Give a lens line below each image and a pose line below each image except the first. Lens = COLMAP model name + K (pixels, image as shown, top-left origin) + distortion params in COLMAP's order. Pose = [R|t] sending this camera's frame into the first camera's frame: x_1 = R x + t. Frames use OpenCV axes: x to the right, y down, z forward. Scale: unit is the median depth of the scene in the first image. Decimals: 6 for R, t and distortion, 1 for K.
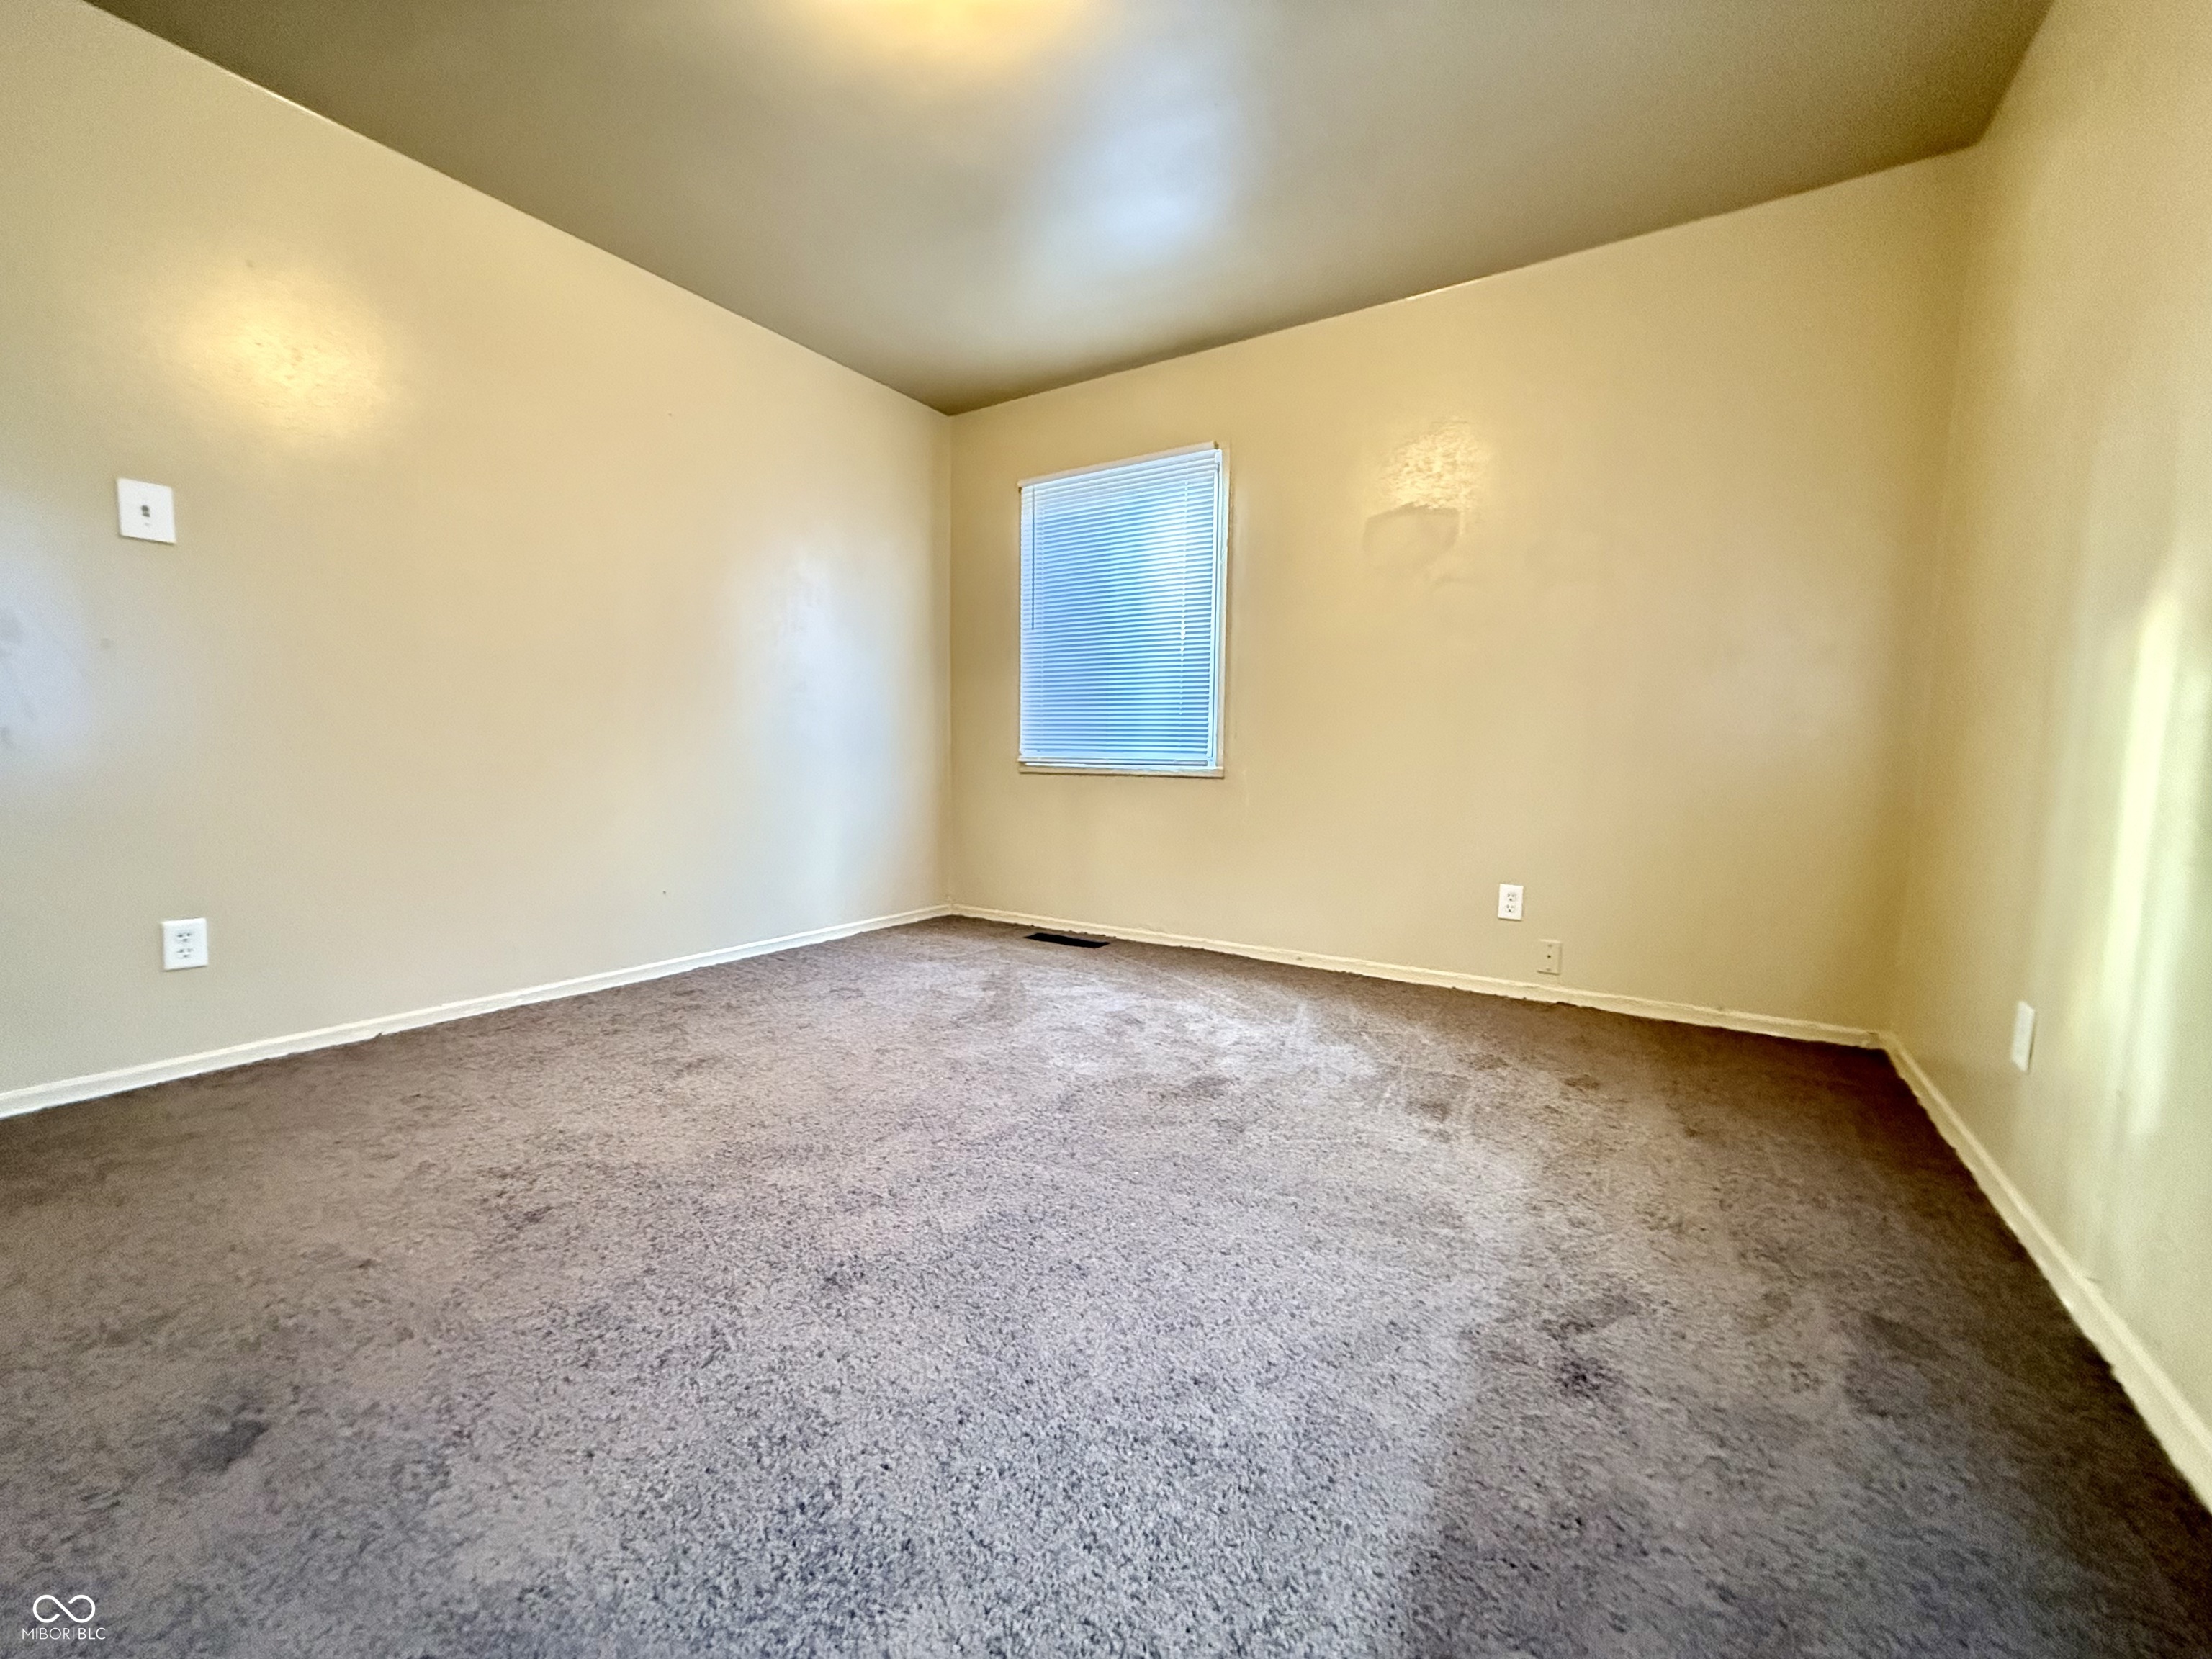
lens RADIAL K [[878.5, 0, 1106.7], [0, 878.5, 828.3], [0, 0, 1]] dist [0.001258, -0.000016]
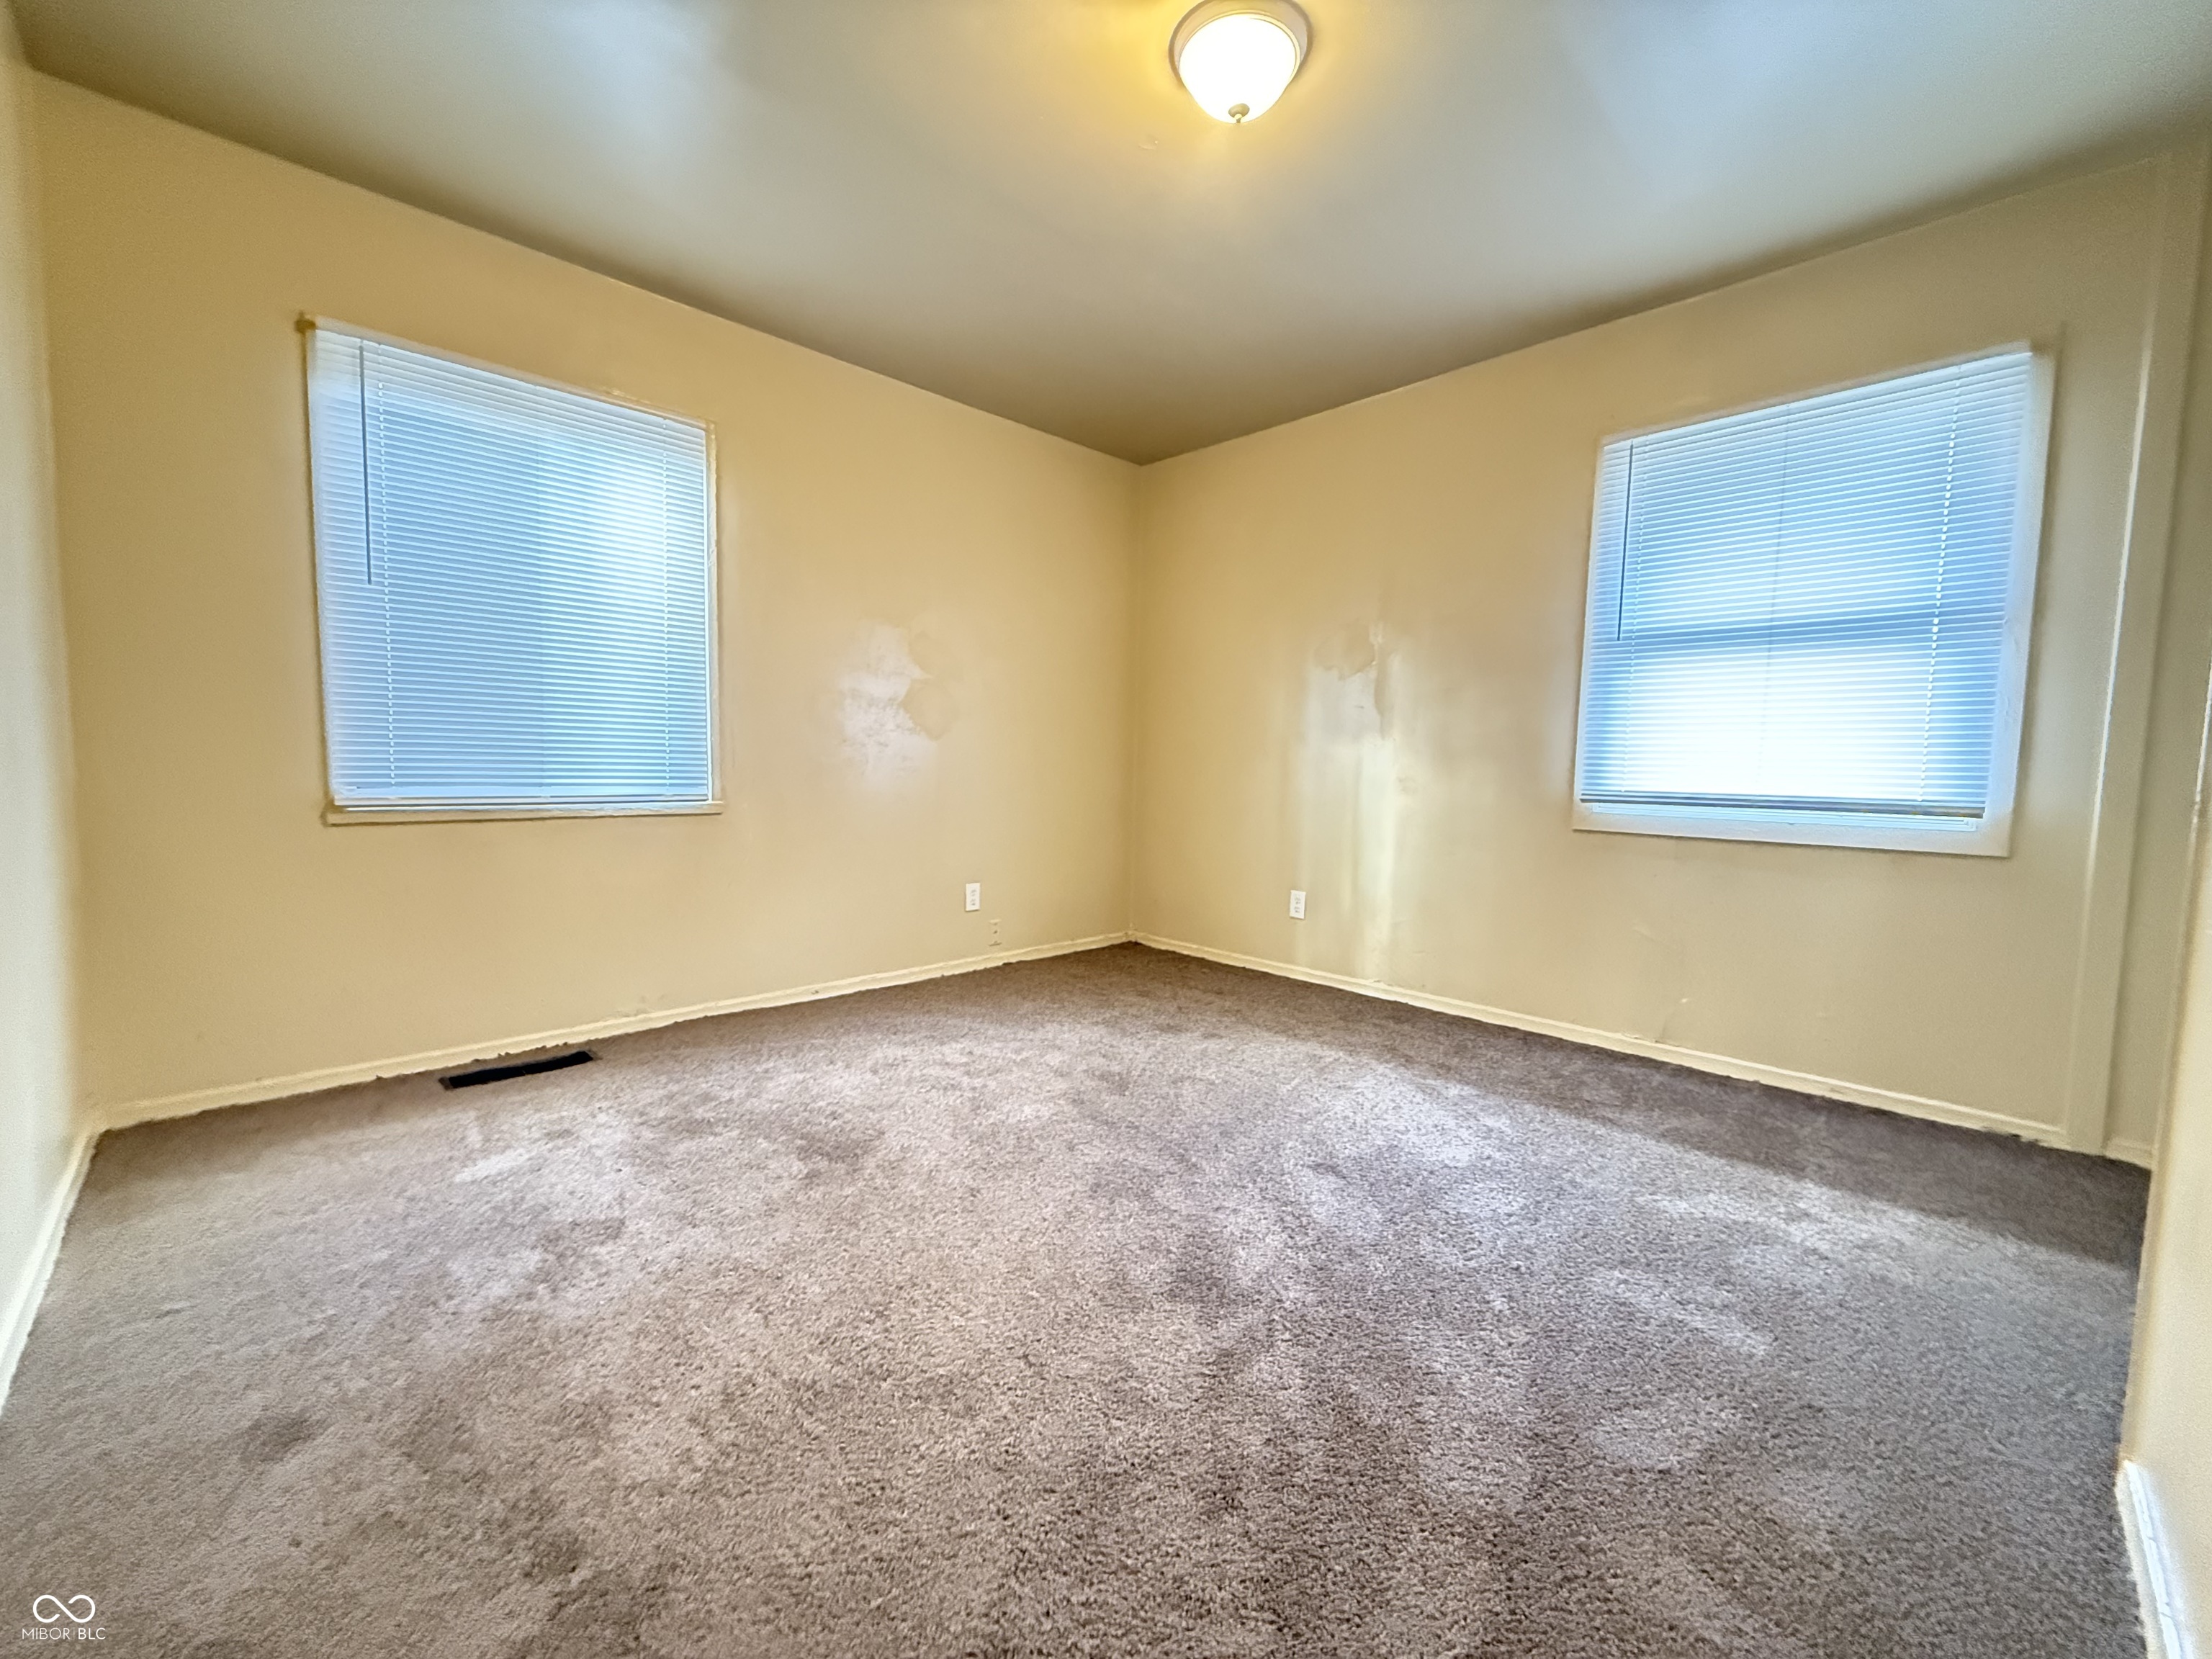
lens RADIAL K [[878.5, 0, 1103.6], [0, 878.5, 830.5], [0, 0, 1]] dist [0.001258, -0.000016]
pose [[0.230531, -0.081869, 0.969615, -0.818500], [0.071279, 0.995198, 0.067083, -0.095173], [-0.970451, 0.053648, 0.235260, 0.565707]]
